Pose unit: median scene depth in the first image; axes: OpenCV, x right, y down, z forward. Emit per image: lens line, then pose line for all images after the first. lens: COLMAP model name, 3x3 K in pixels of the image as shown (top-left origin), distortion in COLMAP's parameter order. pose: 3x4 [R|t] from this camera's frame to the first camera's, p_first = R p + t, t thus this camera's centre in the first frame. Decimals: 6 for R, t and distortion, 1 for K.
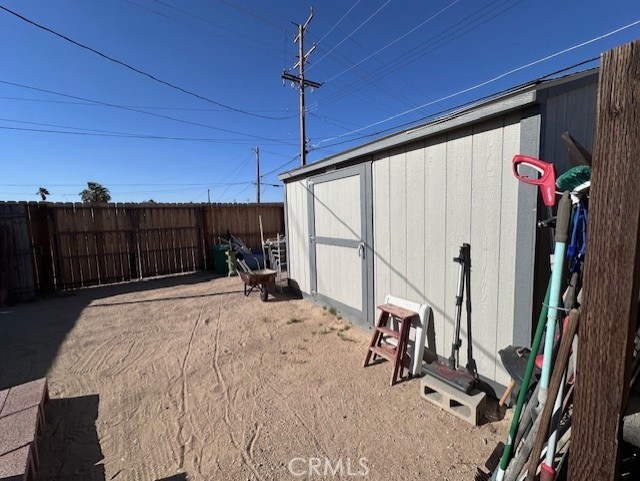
lens RADIAL K [[252.3, 0, 319.7], [0, 252.3, 239.6], [0, 0, 1]] dist [0.003423, 0.000148]
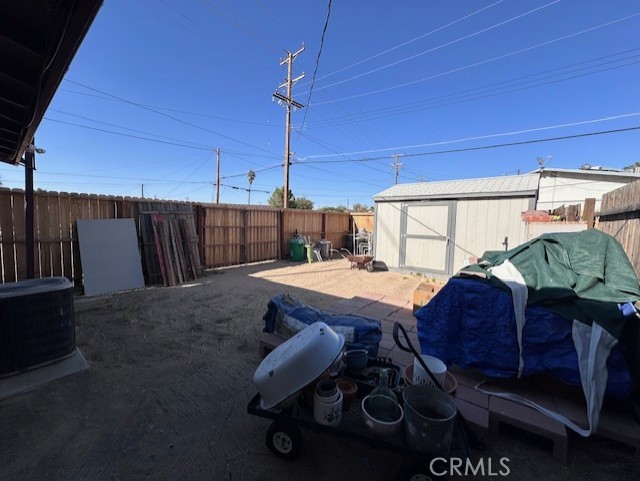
lens RADIAL K [[252.3, 0, 321.4], [0, 252.3, 242.1], [0, 0, 1]] dist [0.003423, 0.000148]
pose [[0.953991, 0.024488, 0.298833, -0.660922], [-0.021532, 0.999681, -0.013180, 0.045428], [-0.299060, 0.006139, 0.954214, -0.320395]]
